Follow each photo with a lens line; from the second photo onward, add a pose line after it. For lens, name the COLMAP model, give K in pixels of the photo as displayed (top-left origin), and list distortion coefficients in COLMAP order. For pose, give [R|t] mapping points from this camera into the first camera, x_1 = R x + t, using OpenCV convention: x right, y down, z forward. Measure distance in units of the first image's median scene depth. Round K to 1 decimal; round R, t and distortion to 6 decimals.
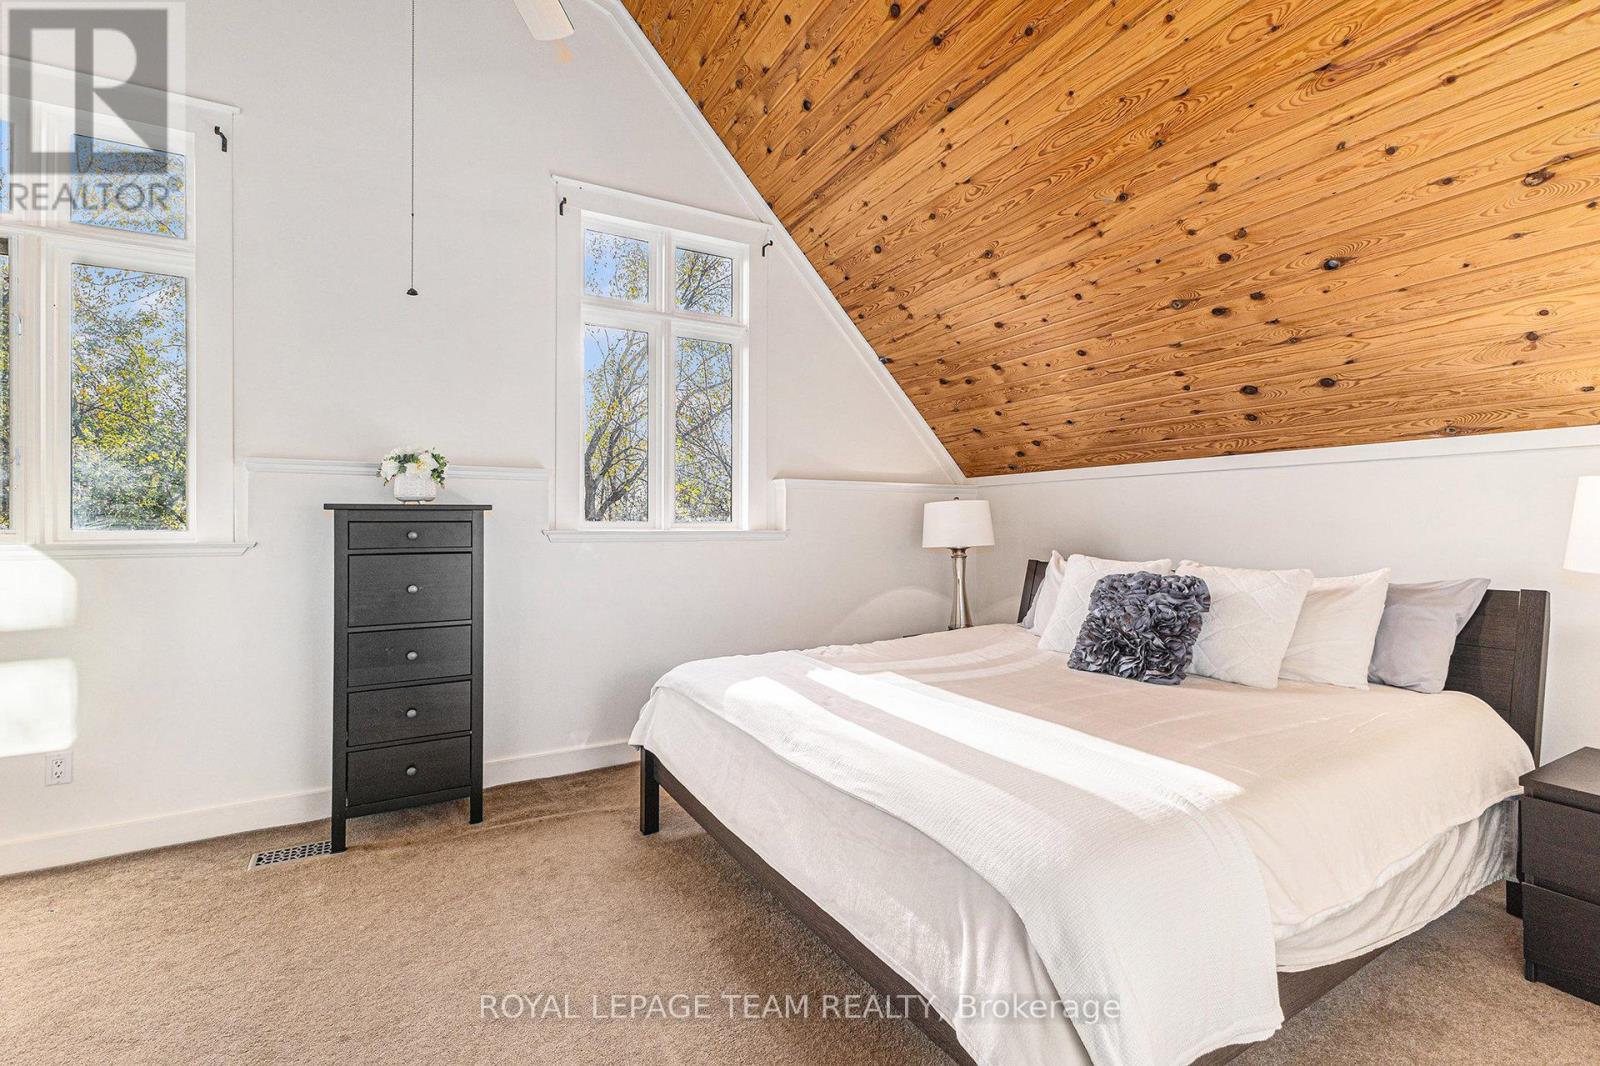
lens RADIAL K [[698.0, 0, 810.7], [0, 698.0, 522.0], [0, 0, 1]] dist [0.025234, 0.000059]
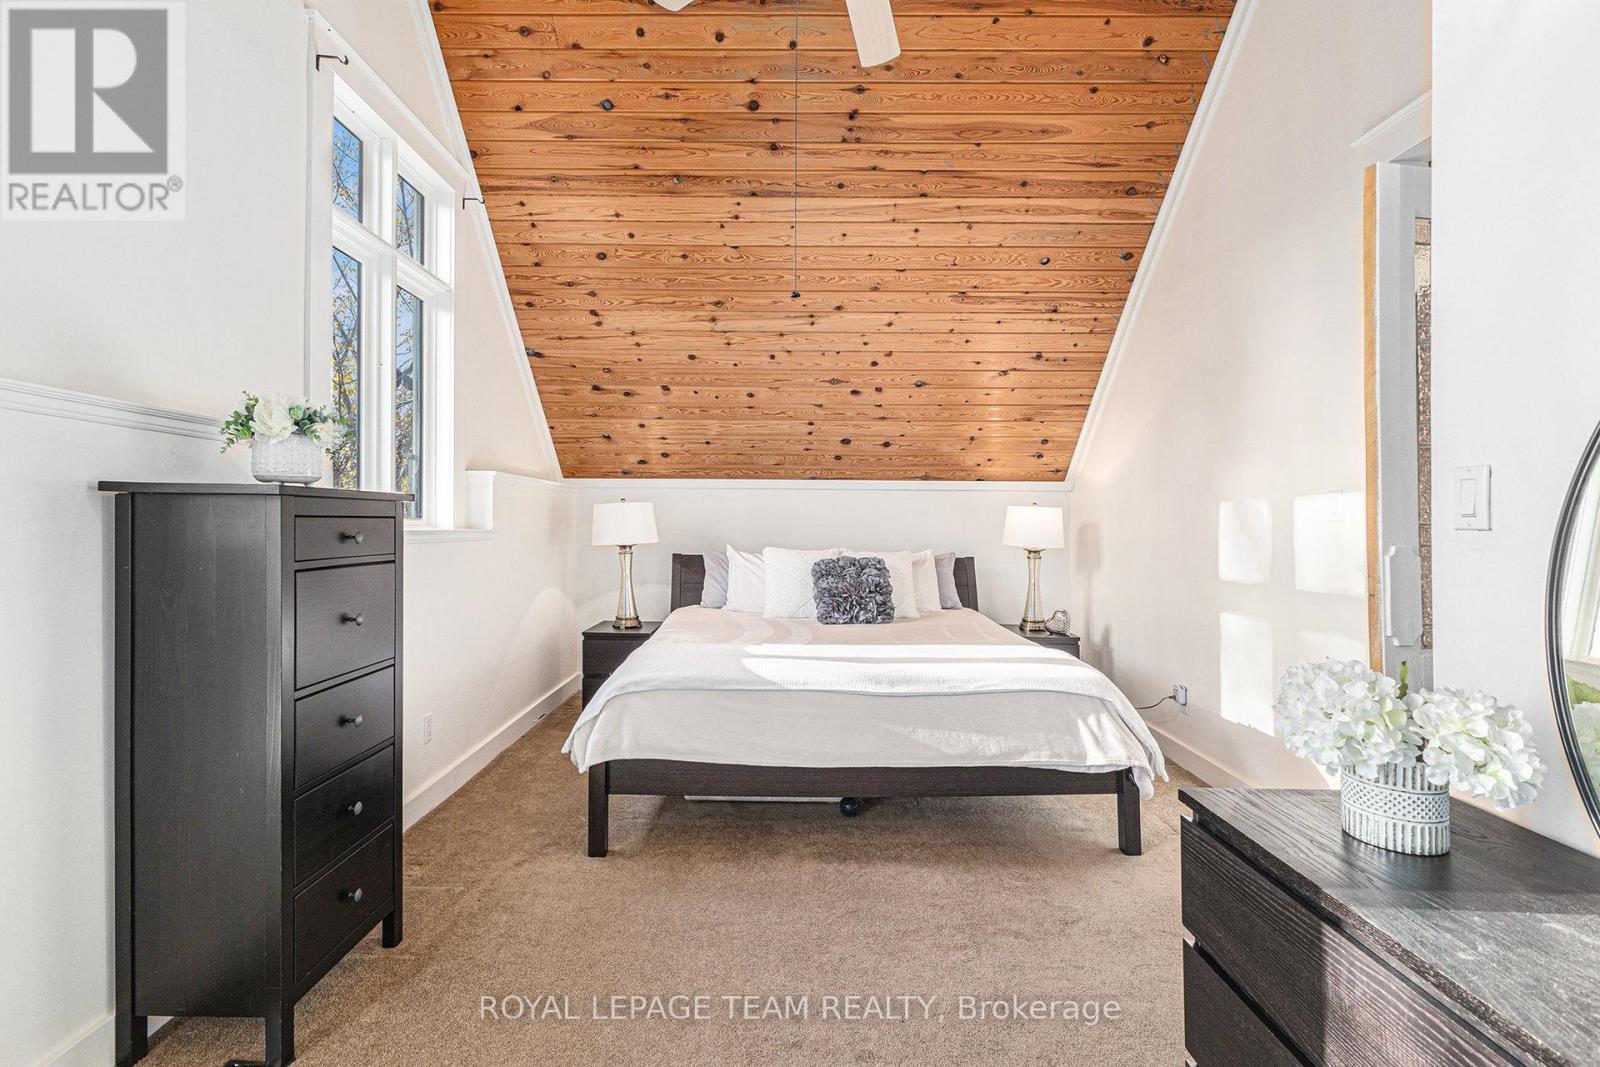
lens RADIAL K [[698.0, 0, 816.9], [0, 698.0, 524.1], [0, 0, 1]] dist [0.025234, 0.000059]
pose [[0.509787, 0.004565, 0.860289, -0.740659], [-0.010064, 0.999949, 0.000658, 0.000460], [-0.860242, -0.008993, 0.509807, 0.235095]]
